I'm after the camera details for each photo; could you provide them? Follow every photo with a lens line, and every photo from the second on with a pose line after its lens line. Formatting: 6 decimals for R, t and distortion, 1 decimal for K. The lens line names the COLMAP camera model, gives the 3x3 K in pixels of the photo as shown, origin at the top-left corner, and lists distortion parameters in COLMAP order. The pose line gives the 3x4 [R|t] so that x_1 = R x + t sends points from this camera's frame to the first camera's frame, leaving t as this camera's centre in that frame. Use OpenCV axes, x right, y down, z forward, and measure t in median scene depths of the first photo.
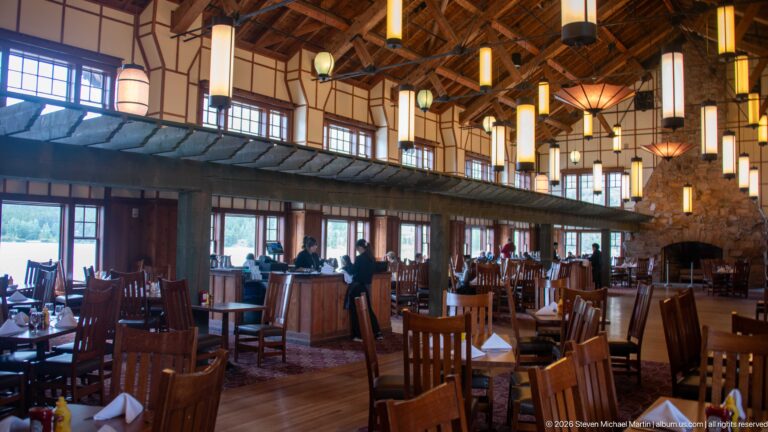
lens RADIAL K [[612.0, 0, 386.3], [0, 612.0, 221.1], [0, 0, 1]] dist [-0.106709, 0.030444]
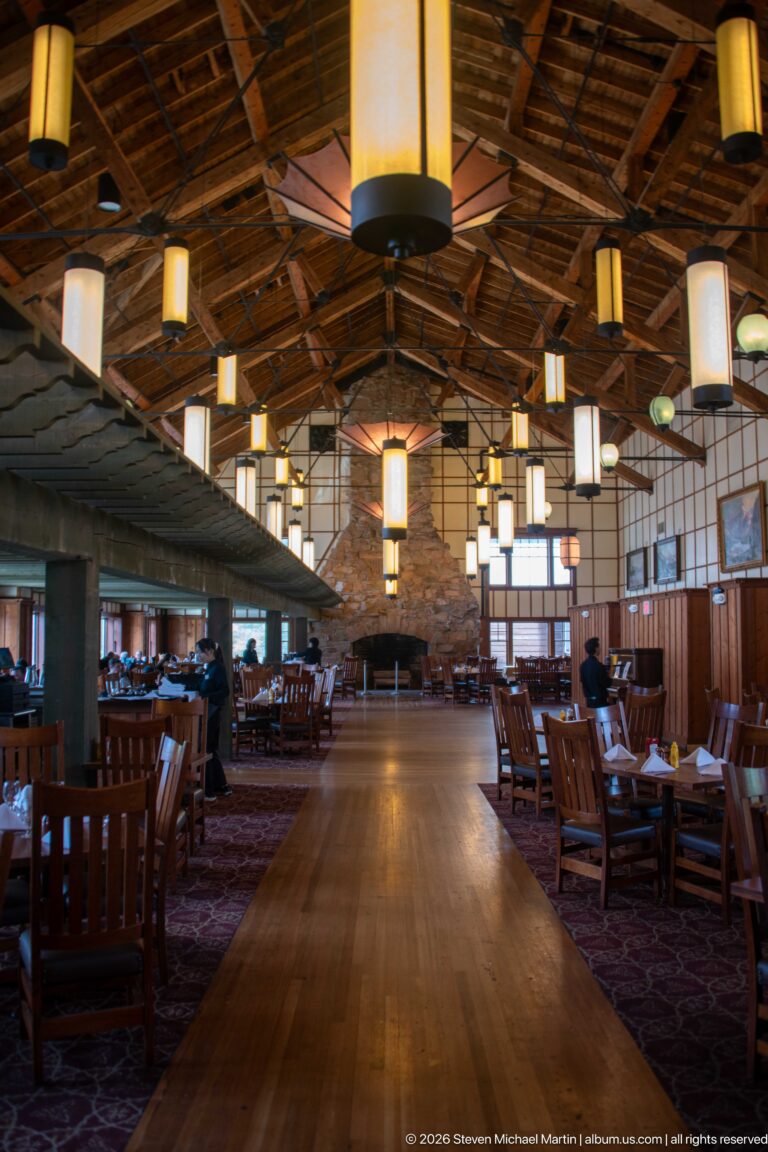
lens RADIAL K [[935.3, 0, 383.4], [0, 935.3, 568.9], [0, 0, 1]] dist [-0.098118, 0.008400]
pose [[0.810948, 0.023103, 0.584661, -0.186067], [-0.002626, 0.999354, -0.035846, -0.004637], [-0.585112, 0.027533, 0.810485, 0.053192]]
